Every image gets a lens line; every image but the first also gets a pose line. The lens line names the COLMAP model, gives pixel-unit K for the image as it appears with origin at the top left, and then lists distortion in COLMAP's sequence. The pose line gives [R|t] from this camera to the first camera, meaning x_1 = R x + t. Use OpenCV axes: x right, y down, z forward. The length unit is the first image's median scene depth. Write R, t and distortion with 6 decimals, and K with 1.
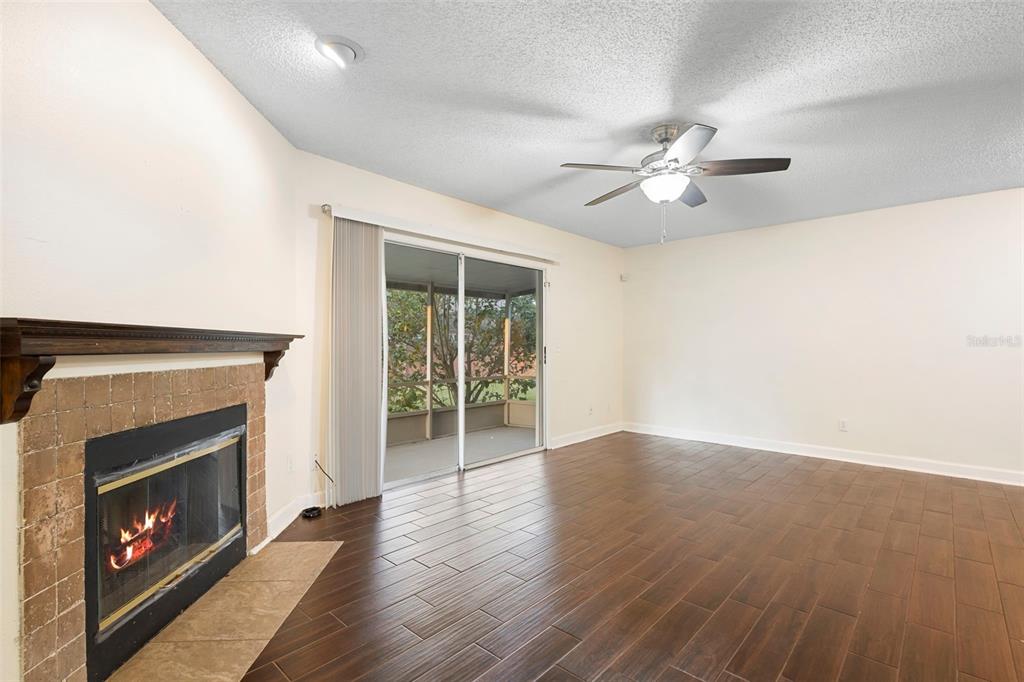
lens RADIAL K [[470.8, 0, 511.3], [0, 470.8, 344.4], [0, 0, 1]] dist [0.001129, -0.000447]
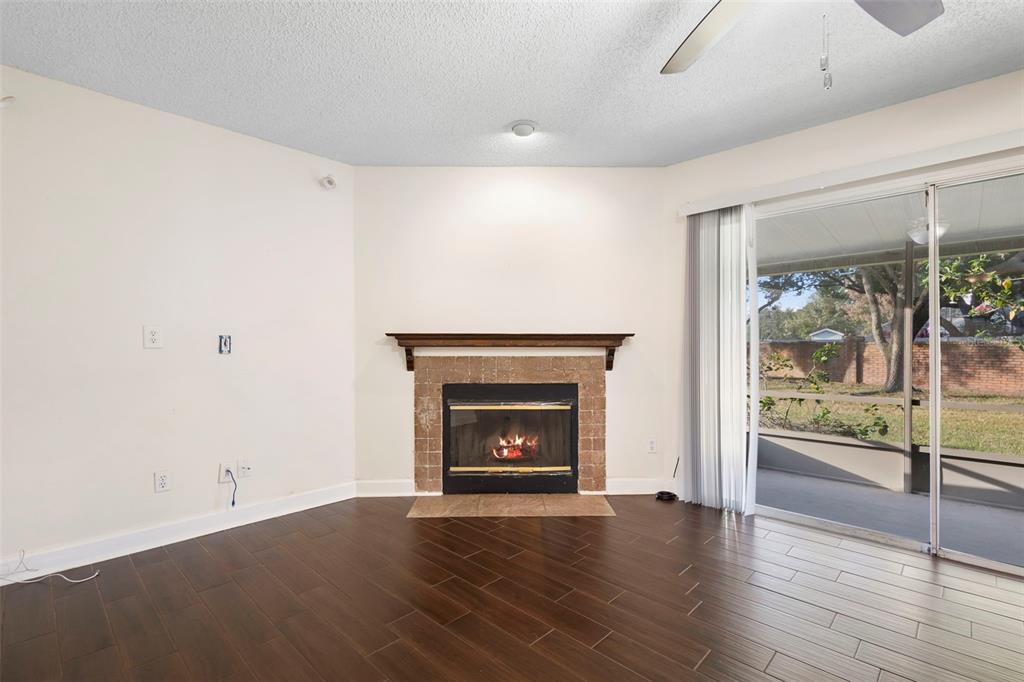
lens RADIAL K [[470.8, 0, 511.3], [0, 470.8, 344.4], [0, 0, 1]] dist [0.001129, -0.000447]
pose [[-0.028806, -0.001506, -0.999584, 0.837560], [0.003897, 0.999991, -0.001618, 0.008994], [0.999577, -0.003942, -0.028800, 0.837870]]
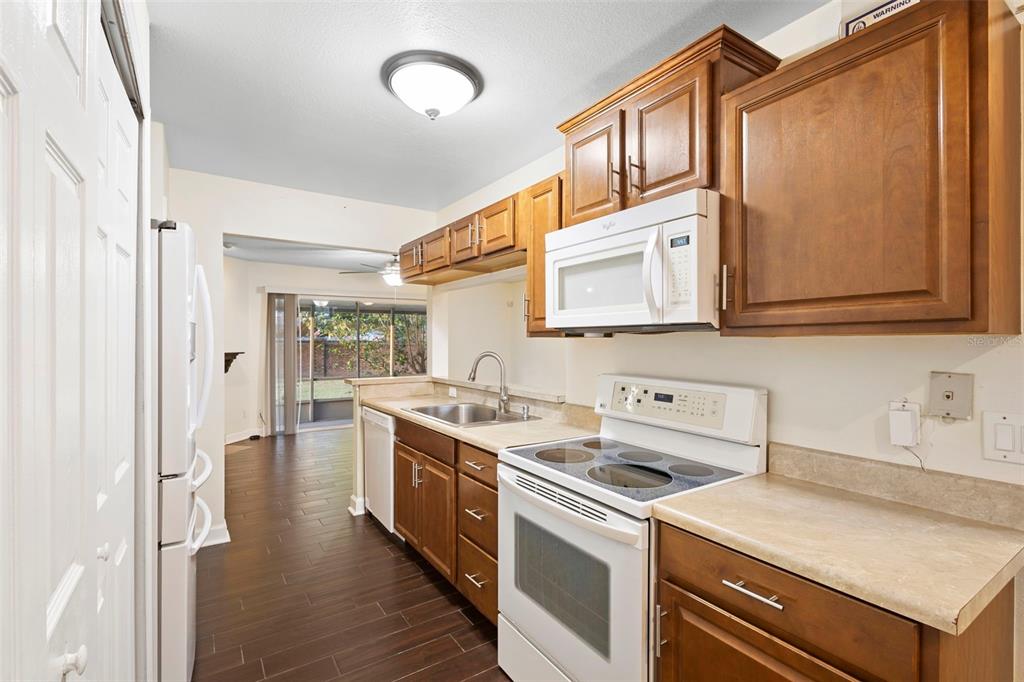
lens RADIAL K [[470.8, 0, 511.3], [0, 470.8, 344.4], [0, 0, 1]] dist [0.001129, -0.000447]
pose [[0.970026, 0.002286, -0.242989, 1.459003], [-0.000946, 0.999984, 0.005633, -0.079110], [0.242998, -0.005234, 0.970013, -0.912284]]
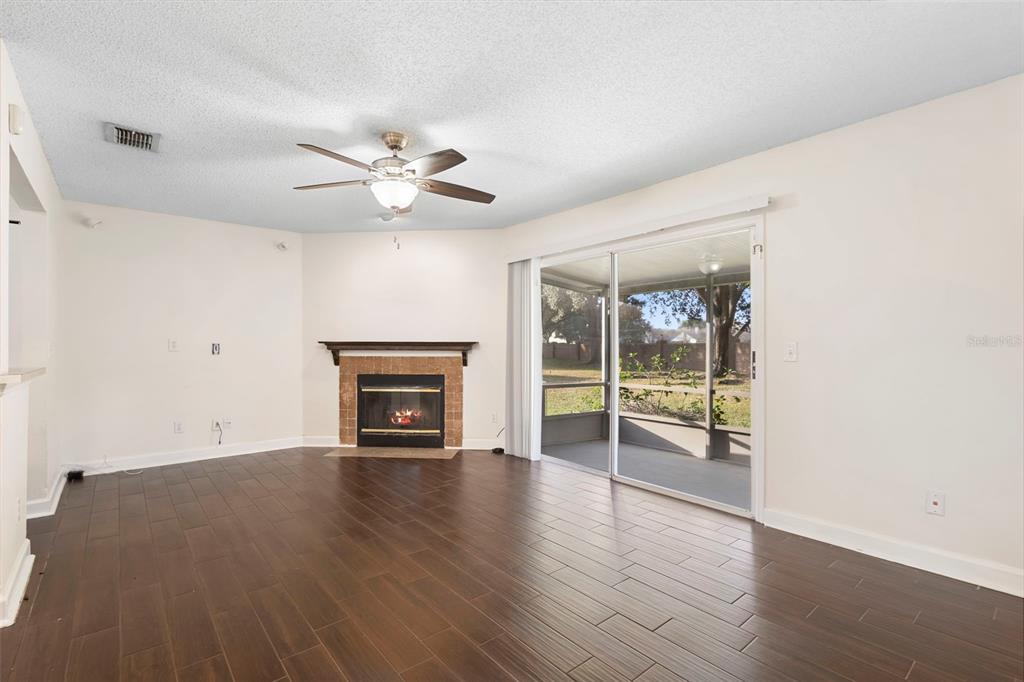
lens RADIAL K [[470.8, 0, 511.3], [0, 470.8, 344.4], [0, 0, 1]] dist [0.001129, -0.000447]
pose [[-0.133730, 0.000629, -0.991018, 1.463581], [0.002606, 0.999997, 0.000283, -0.011235], [0.991014, -0.002545, -0.133731, 1.565070]]
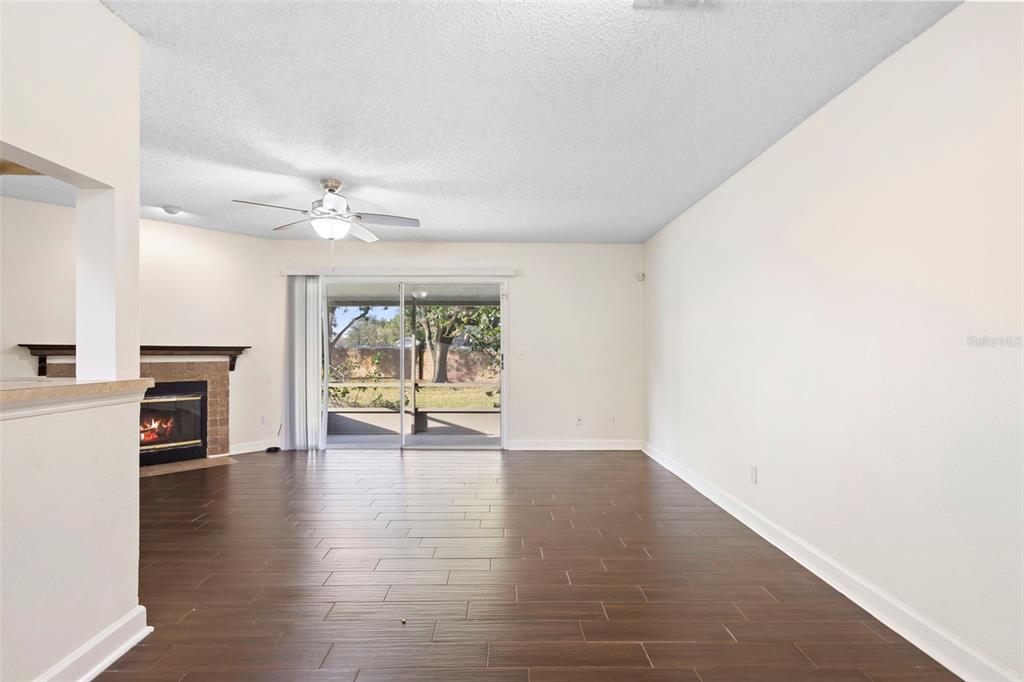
lens RADIAL K [[478.8, 0, 516.7], [0, 478.8, 353.3], [0, 0, 1]] dist [0.003164, 0.000187]
pose [[0.696787, 0.007109, -0.717243, 1.799605], [-0.002050, 0.999967, 0.007920, -0.011691], [0.717276, -0.004048, 0.696778, 0.522298]]
